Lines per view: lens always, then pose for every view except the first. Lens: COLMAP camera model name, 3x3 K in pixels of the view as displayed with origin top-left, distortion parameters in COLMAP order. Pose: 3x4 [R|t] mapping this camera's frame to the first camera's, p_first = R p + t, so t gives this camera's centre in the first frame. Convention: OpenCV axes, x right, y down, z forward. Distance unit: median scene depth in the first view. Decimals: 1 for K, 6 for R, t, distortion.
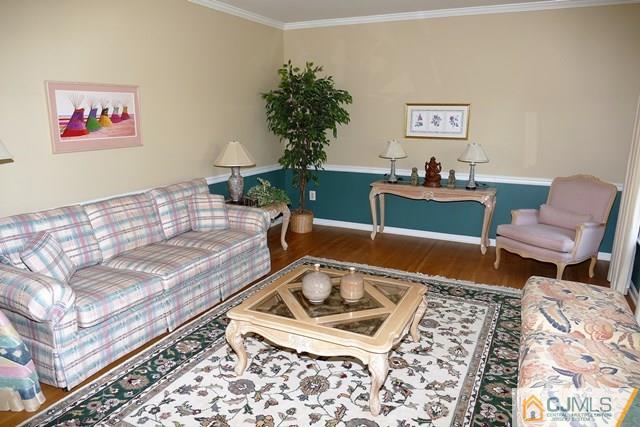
lens RADIAL K [[454.8, 0, 320.0], [0, 454.8, 213.5], [0, 0, 1]] dist [-0.009479, -0.002771]
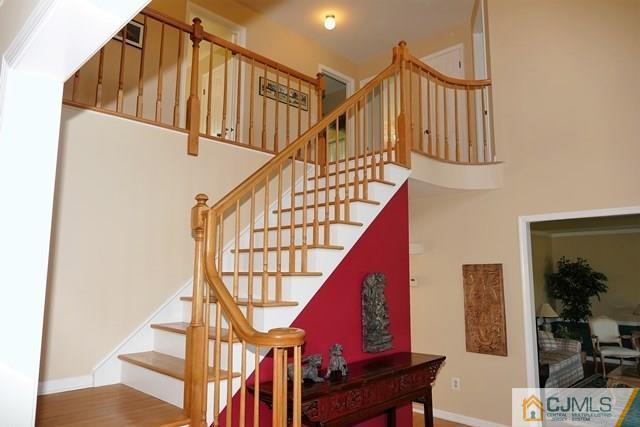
lens RADIAL K [[454.8, 0, 320.0], [0, 454.8, 213.5], [0, 0, 1]] dist [-0.009479, -0.002771]
pose [[0.946789, -0.048043, -0.318250, -0.489398], [-0.066341, 0.938434, -0.339030, 0.193575], [0.314945, 0.342102, 0.885311, -1.086956]]
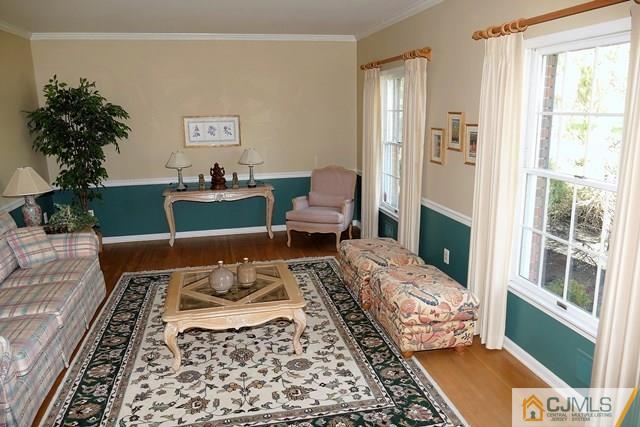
lens RADIAL K [[477.9, 0, 320.0], [0, 477.9, 213.5], [0, 0, 1]] dist [-0.004966, 0.000424]
pose [[0.790549, -0.156932, 0.591949, -0.332534], [0.159245, 0.986035, 0.048736, -0.021756], [-0.591331, 0.055737, 0.804500, -0.122894]]
